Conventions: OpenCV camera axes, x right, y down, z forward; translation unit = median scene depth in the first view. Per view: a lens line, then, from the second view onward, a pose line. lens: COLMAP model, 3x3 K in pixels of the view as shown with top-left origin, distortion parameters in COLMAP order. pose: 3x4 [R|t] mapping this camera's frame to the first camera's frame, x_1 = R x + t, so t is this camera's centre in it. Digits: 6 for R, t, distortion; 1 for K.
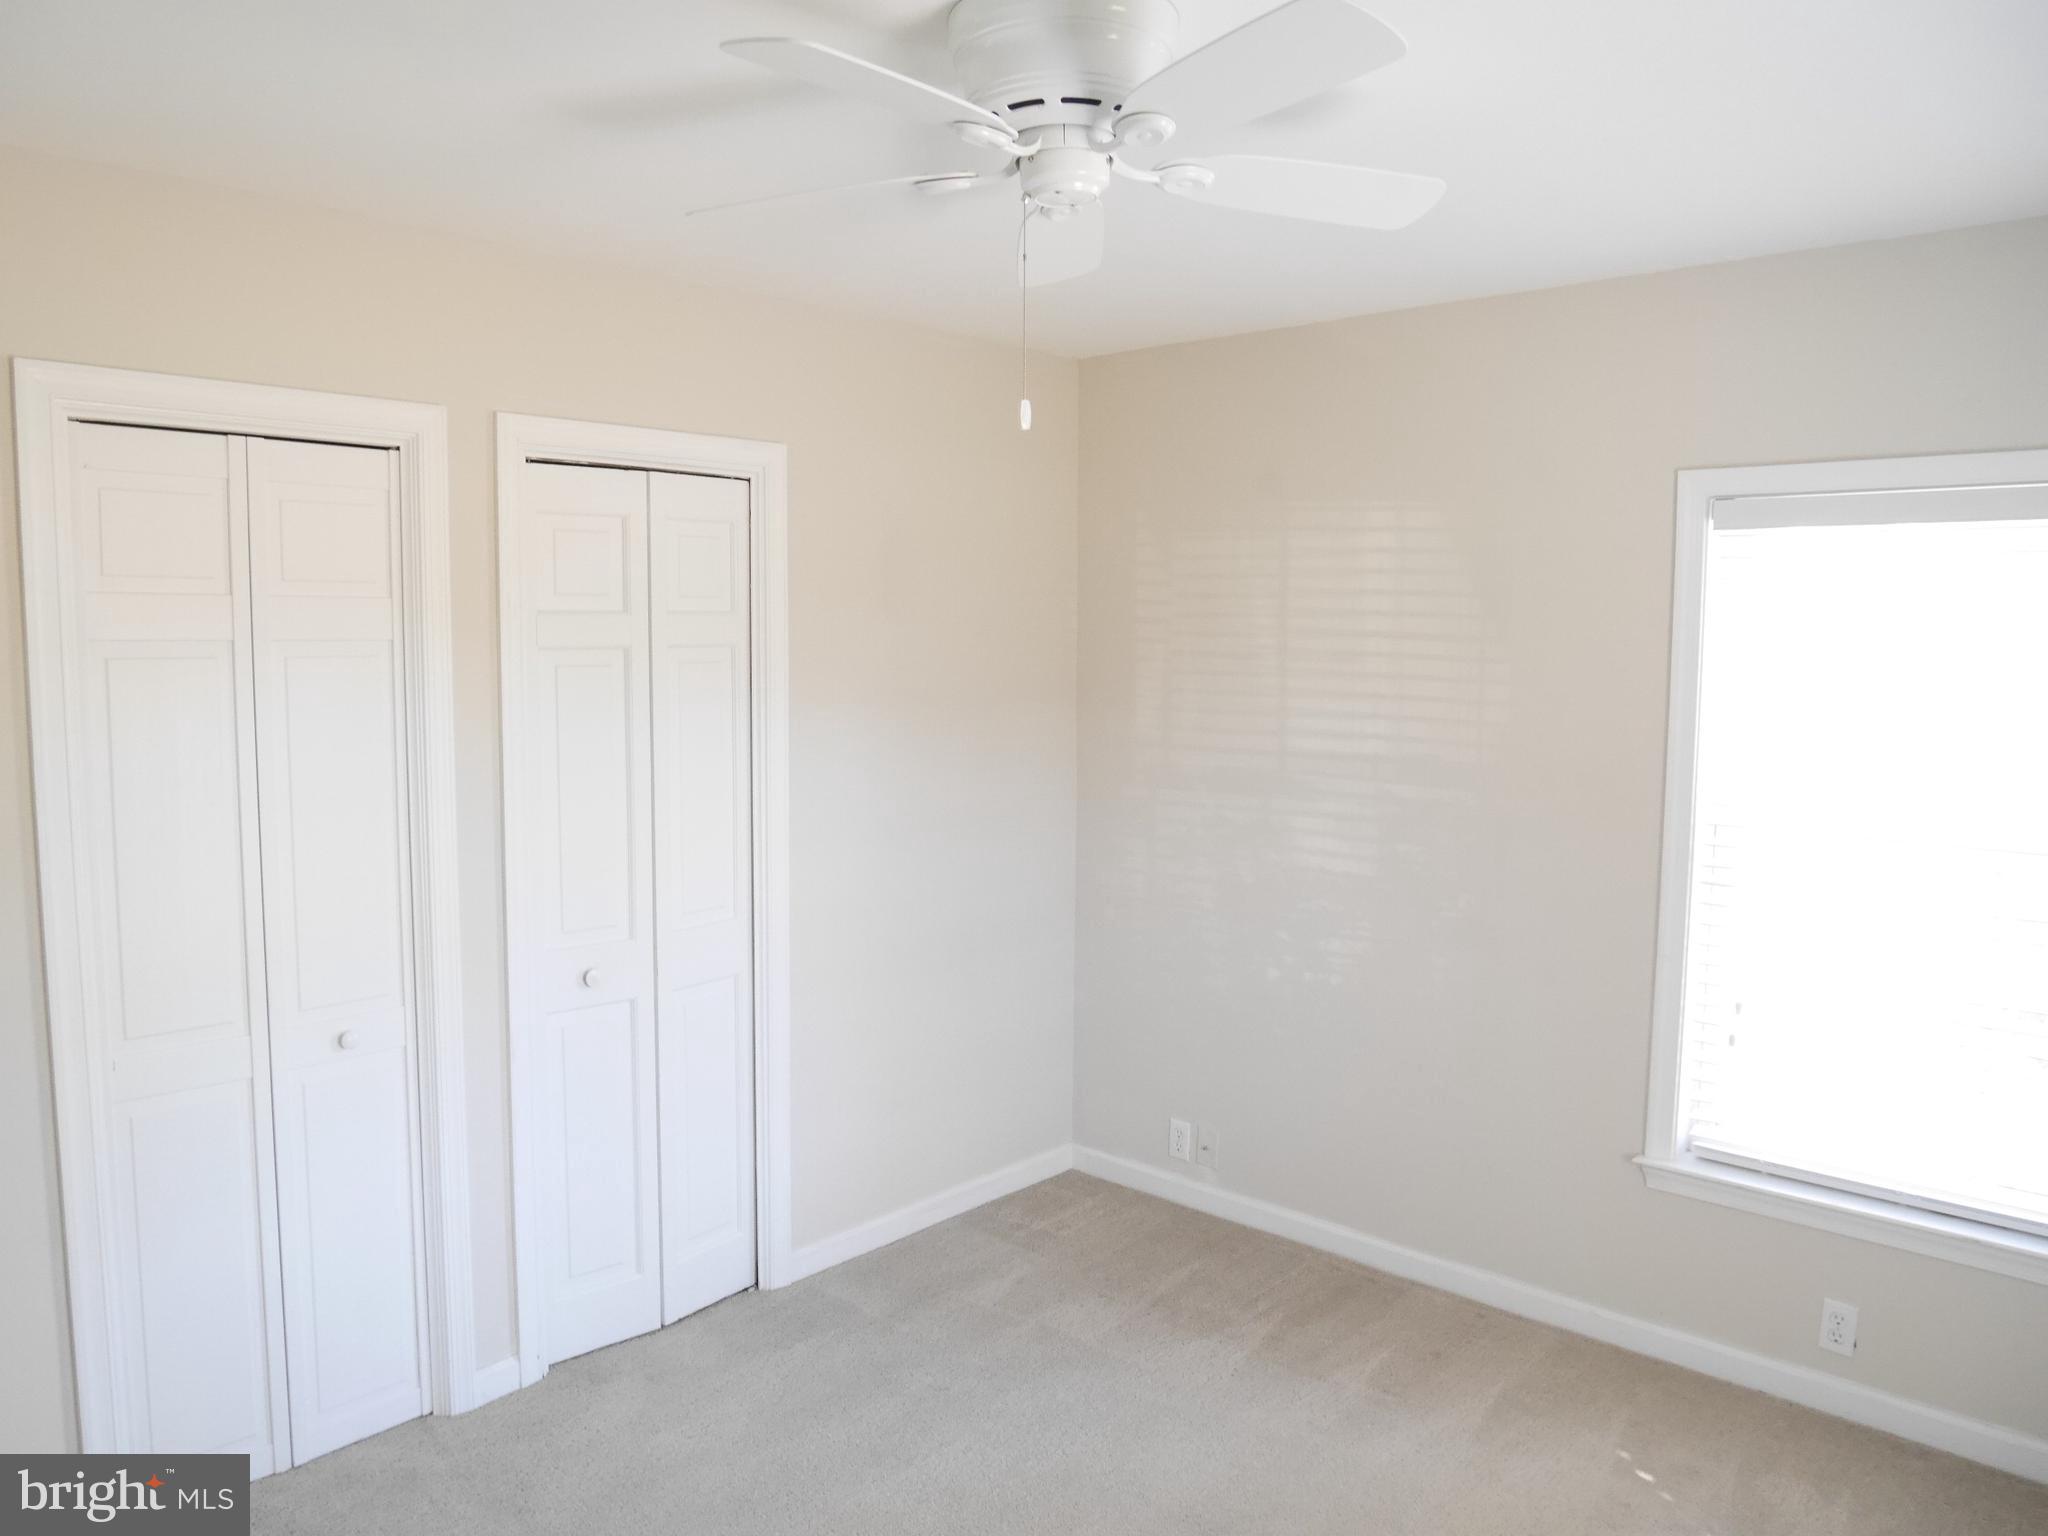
lens RADIAL K [[1478.8, 0, 1020.9], [0, 1478.8, 782.3], [0, 0, 1]] dist [-0.064780, 0.016299]
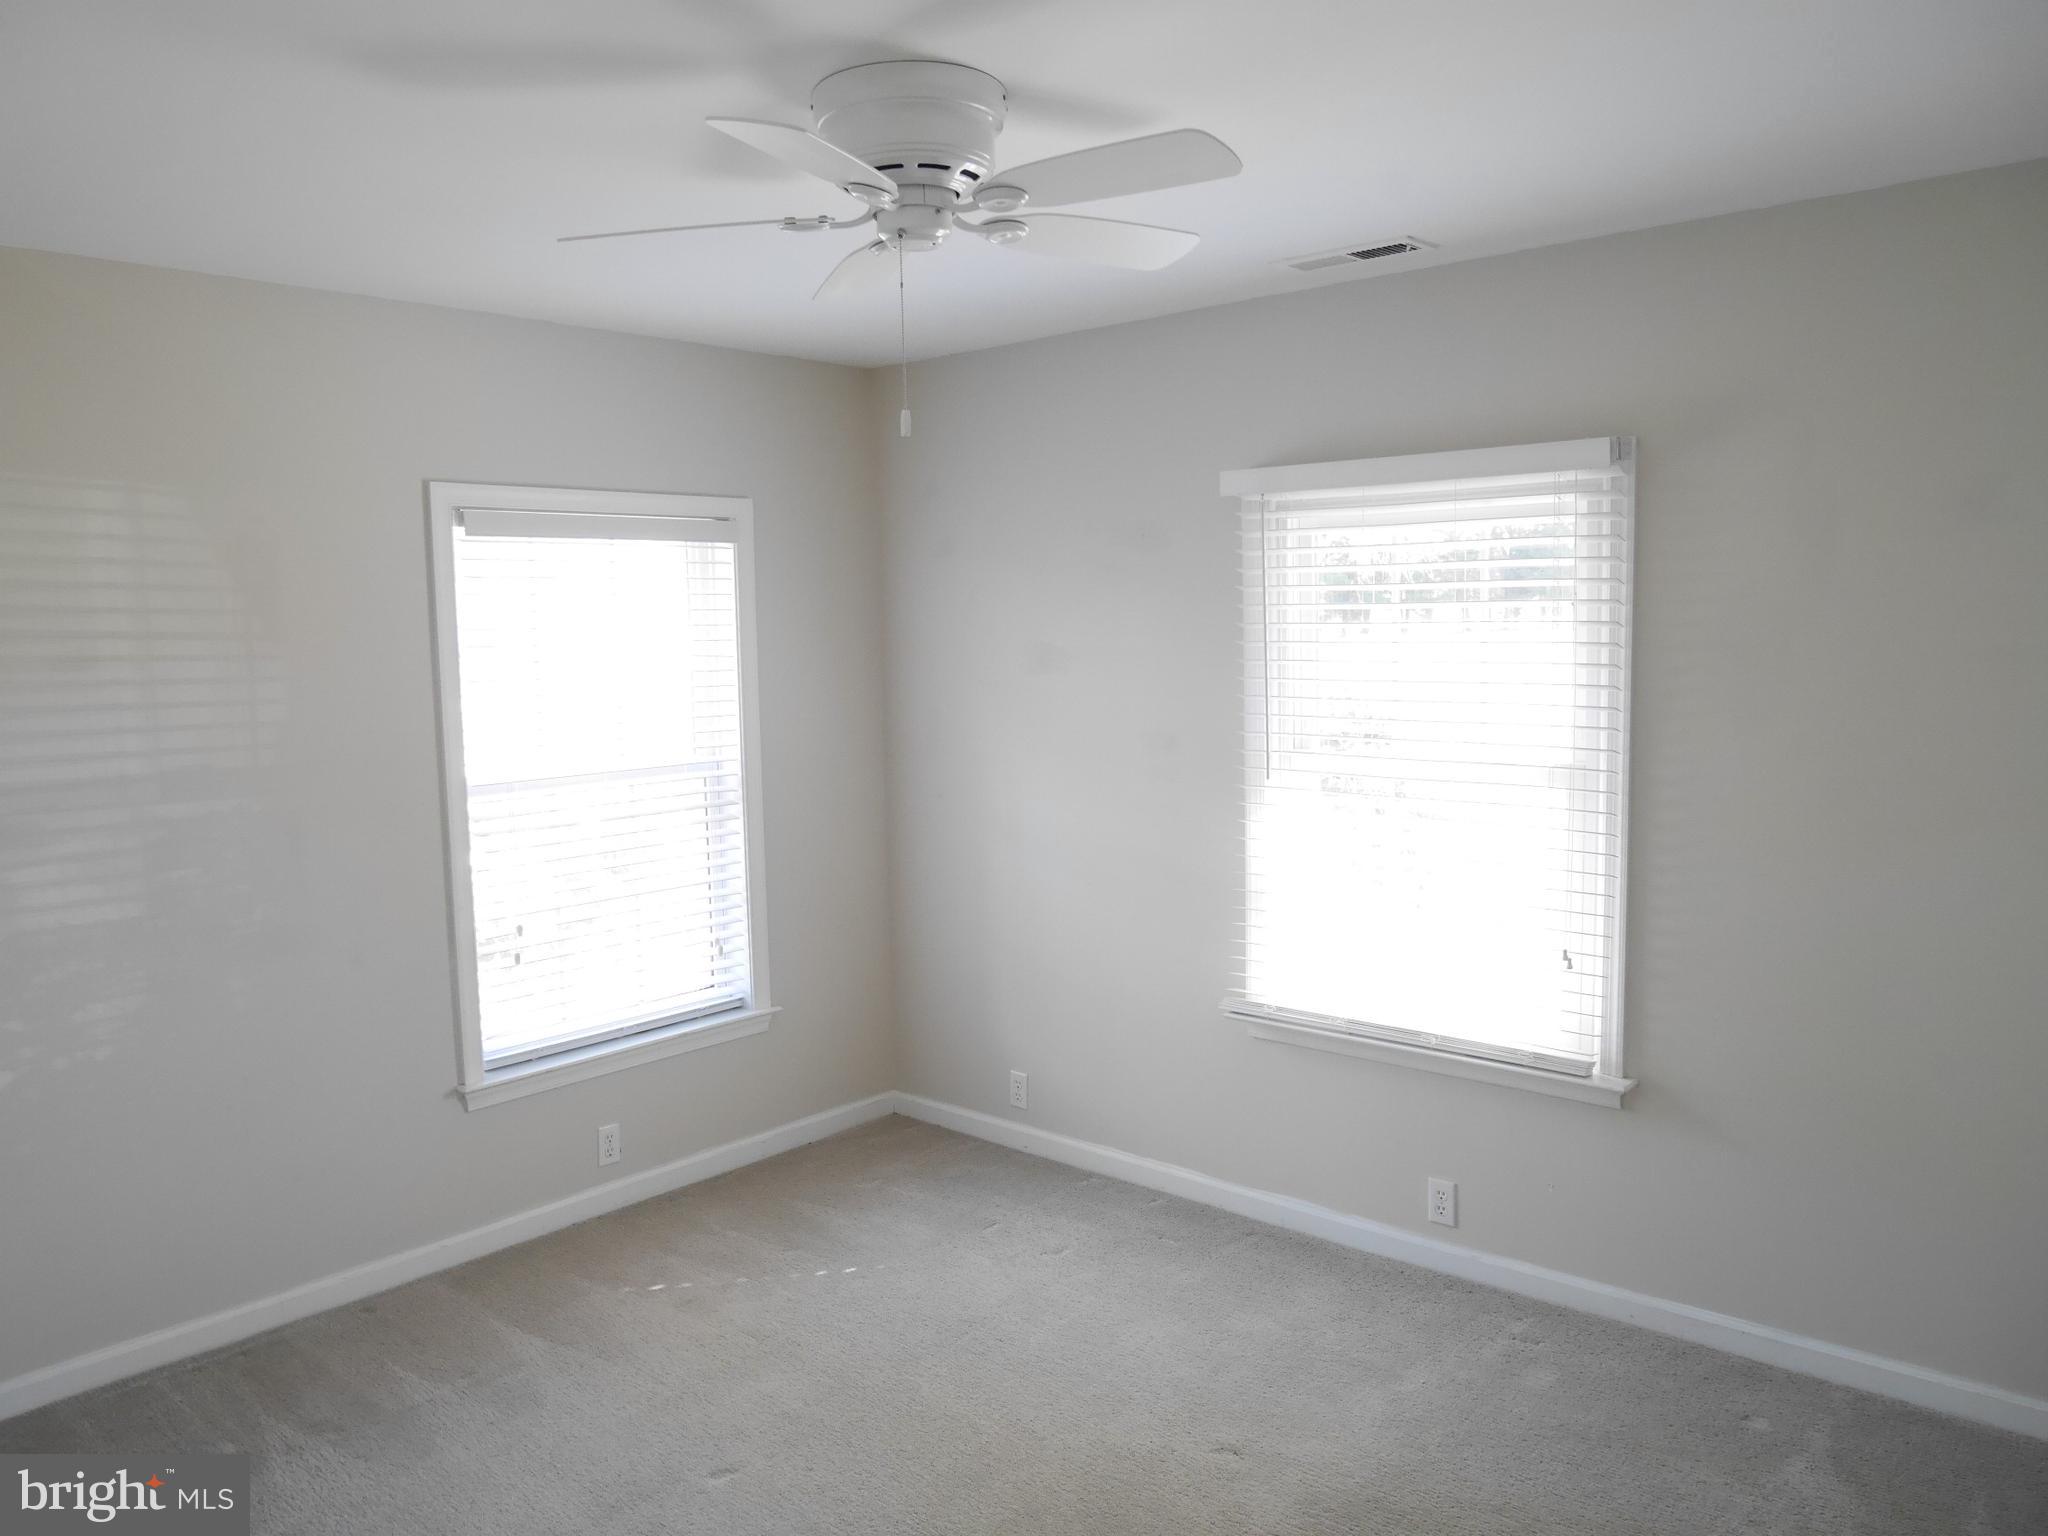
lens RADIAL K [[1478.8, 0, 1023.4], [0, 1478.8, 763.7], [0, 0, 1]] dist [-0.064780, 0.016299]
pose [[-0.024023, -0.111367, 0.993489, -0.633970], [0.111457, 0.987282, 0.113366, -0.065741], [-0.993479, 0.113454, -0.011305, 0.513574]]
